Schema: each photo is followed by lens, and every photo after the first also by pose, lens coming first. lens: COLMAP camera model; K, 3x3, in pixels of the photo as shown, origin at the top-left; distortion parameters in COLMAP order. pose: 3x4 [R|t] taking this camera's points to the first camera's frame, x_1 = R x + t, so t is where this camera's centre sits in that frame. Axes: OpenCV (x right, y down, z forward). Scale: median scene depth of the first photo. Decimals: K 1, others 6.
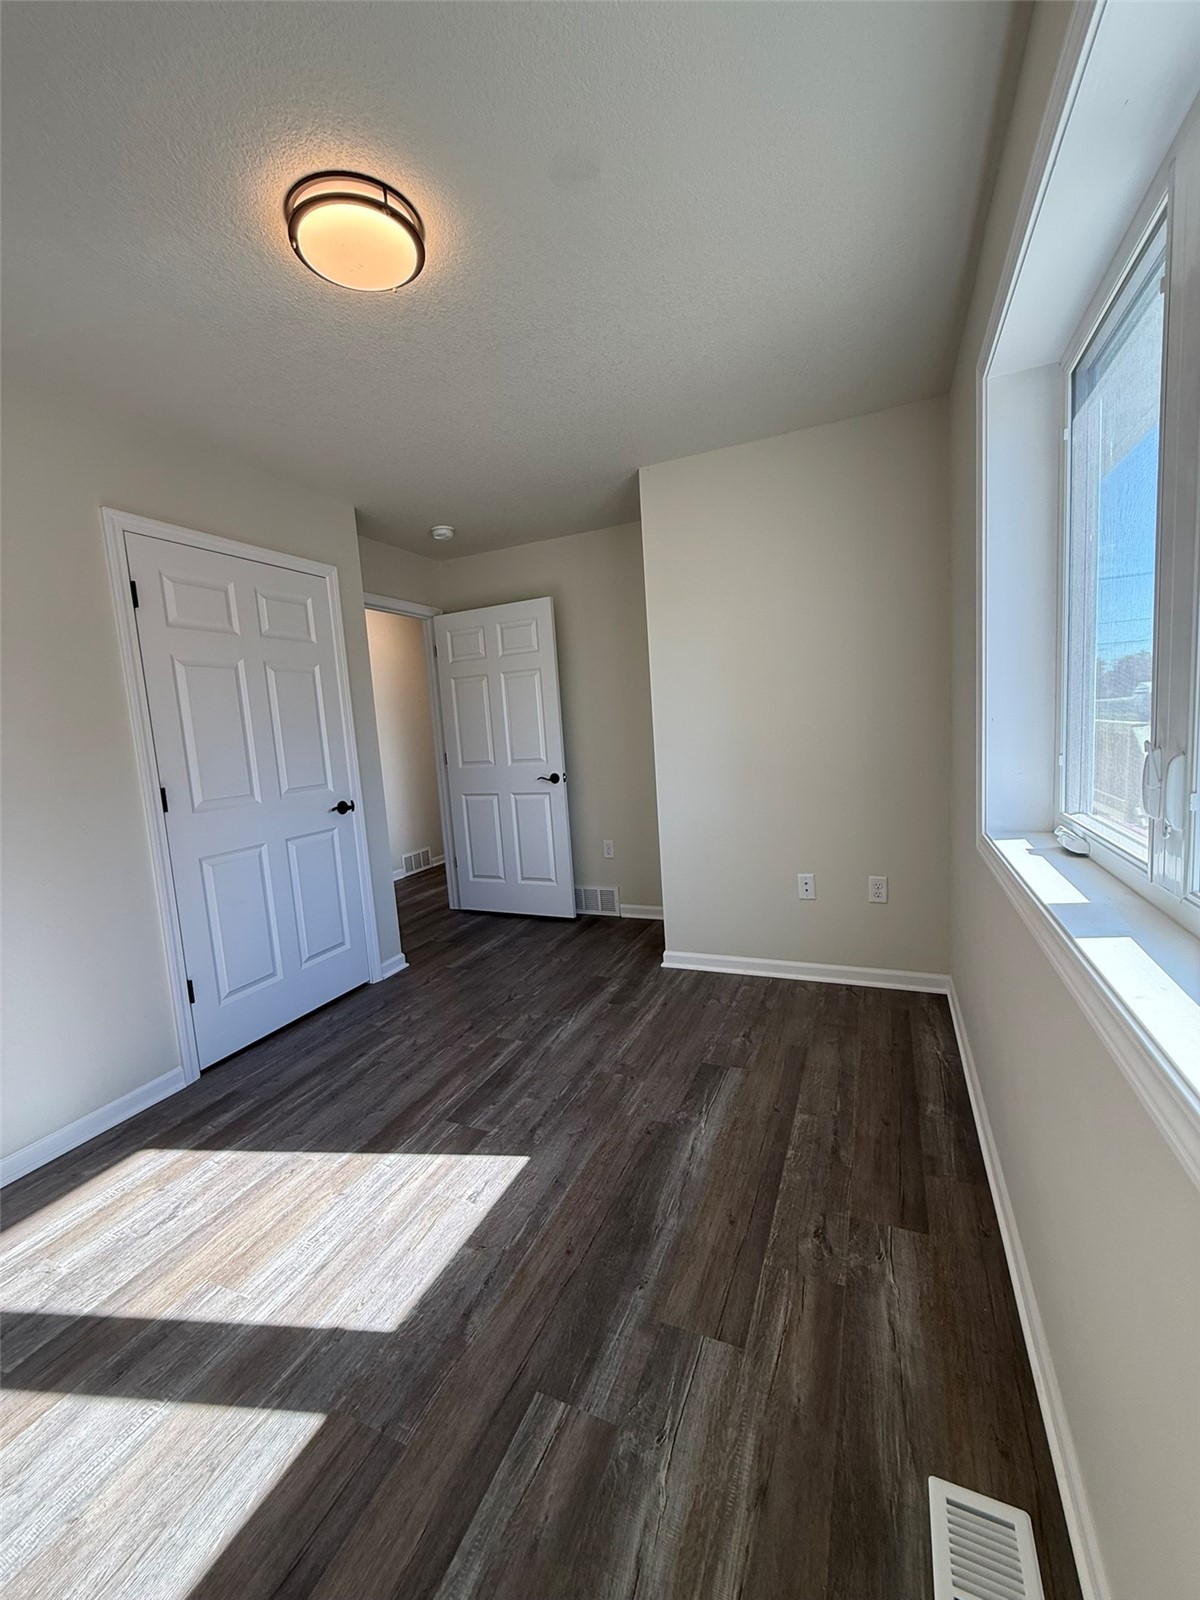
lens RADIAL K [[637.9, 0, 597.2], [0, 637.9, 796.5], [0, 0, 1]] dist [0.000901, 0.000356]
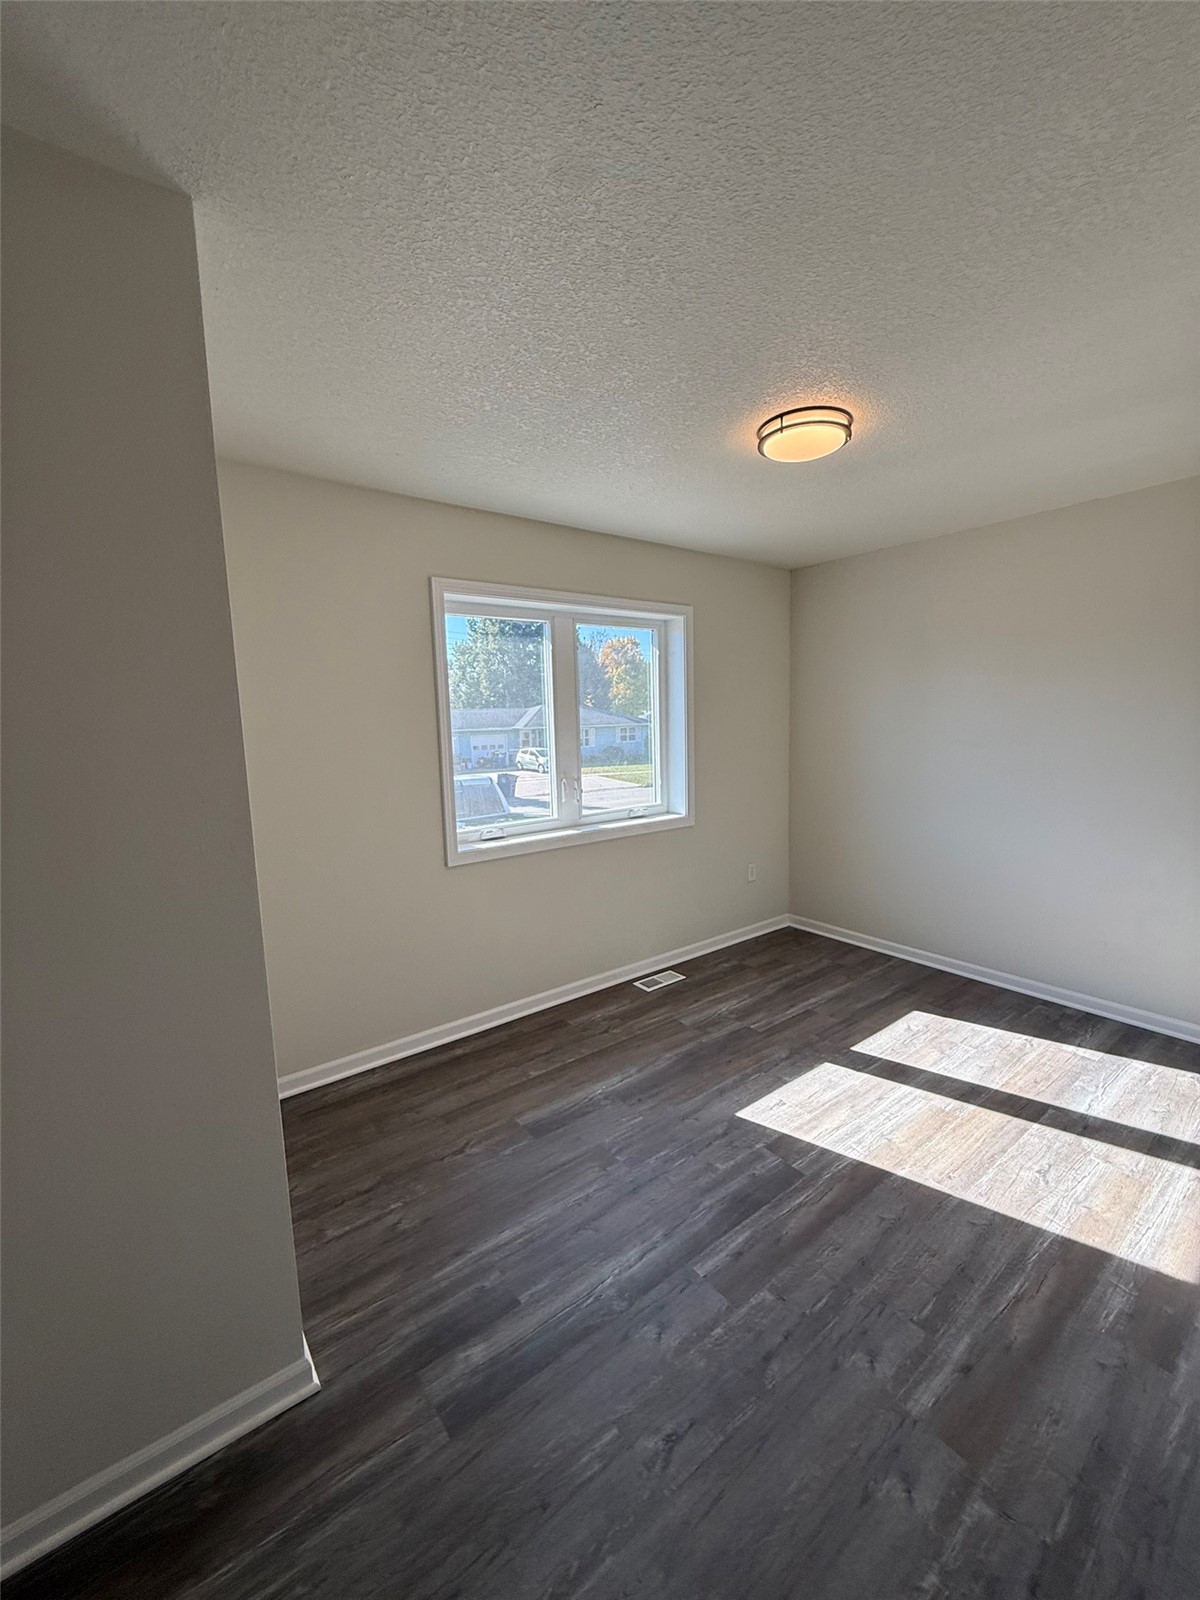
lens RADIAL K [[637.9, 0, 597.2], [0, 637.9, 796.5], [0, 0, 1]] dist [0.000901, 0.000356]
pose [[-0.868151, 0.027812, 0.495520, -0.492040], [0.139035, 0.972079, 0.189031, -0.314339], [-0.476427, 0.233002, -0.847778, 1.967847]]
